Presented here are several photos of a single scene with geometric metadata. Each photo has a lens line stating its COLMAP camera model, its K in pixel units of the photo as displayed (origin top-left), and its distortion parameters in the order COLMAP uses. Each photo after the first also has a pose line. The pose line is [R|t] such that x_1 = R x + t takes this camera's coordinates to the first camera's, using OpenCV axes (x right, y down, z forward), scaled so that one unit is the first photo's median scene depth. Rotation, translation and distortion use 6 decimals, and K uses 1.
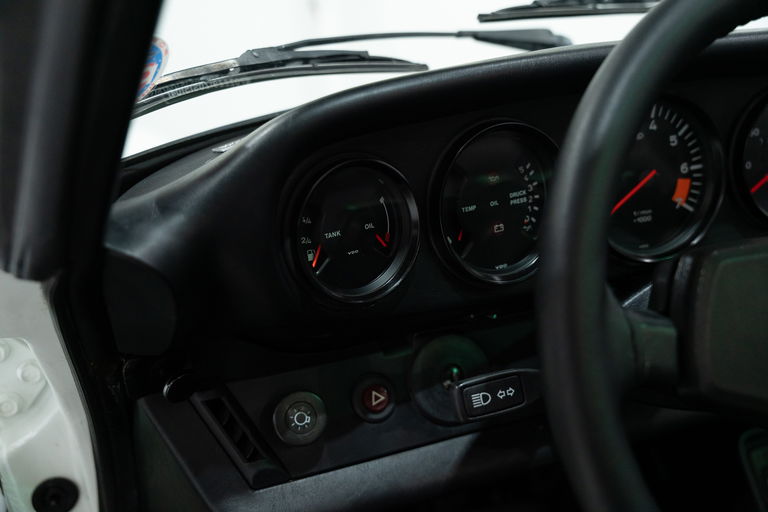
lens RADIAL K [[735.7, 0, 384.0], [0, 735.7, 256.0], [0, 0, 1]] dist [0.001875, 0.017275]
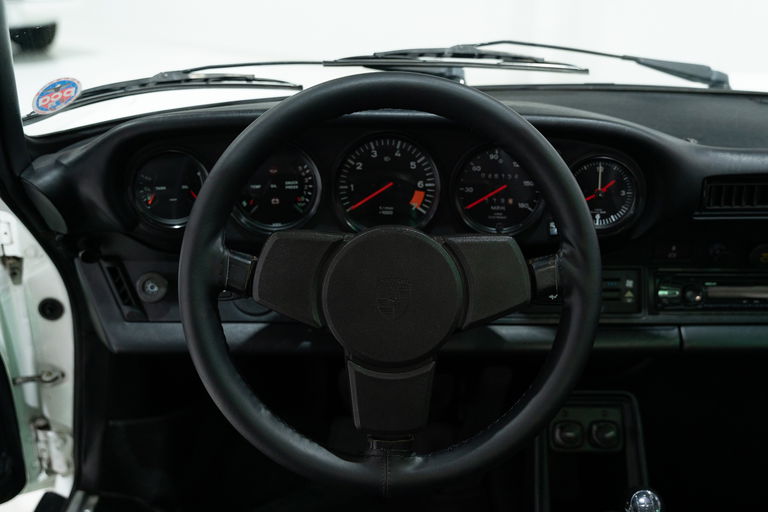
lens RADIAL K [[827.4, 0, 414.0], [0, 827.4, 275.3], [0, 0, 1]] dist [-0.023797, -0.021721]
pose [[0.950288, 0.199831, -0.238788, 0.875965], [-0.176017, 0.977358, 0.117426, -0.139535], [0.256846, -0.069558, 0.963946, -0.689524]]
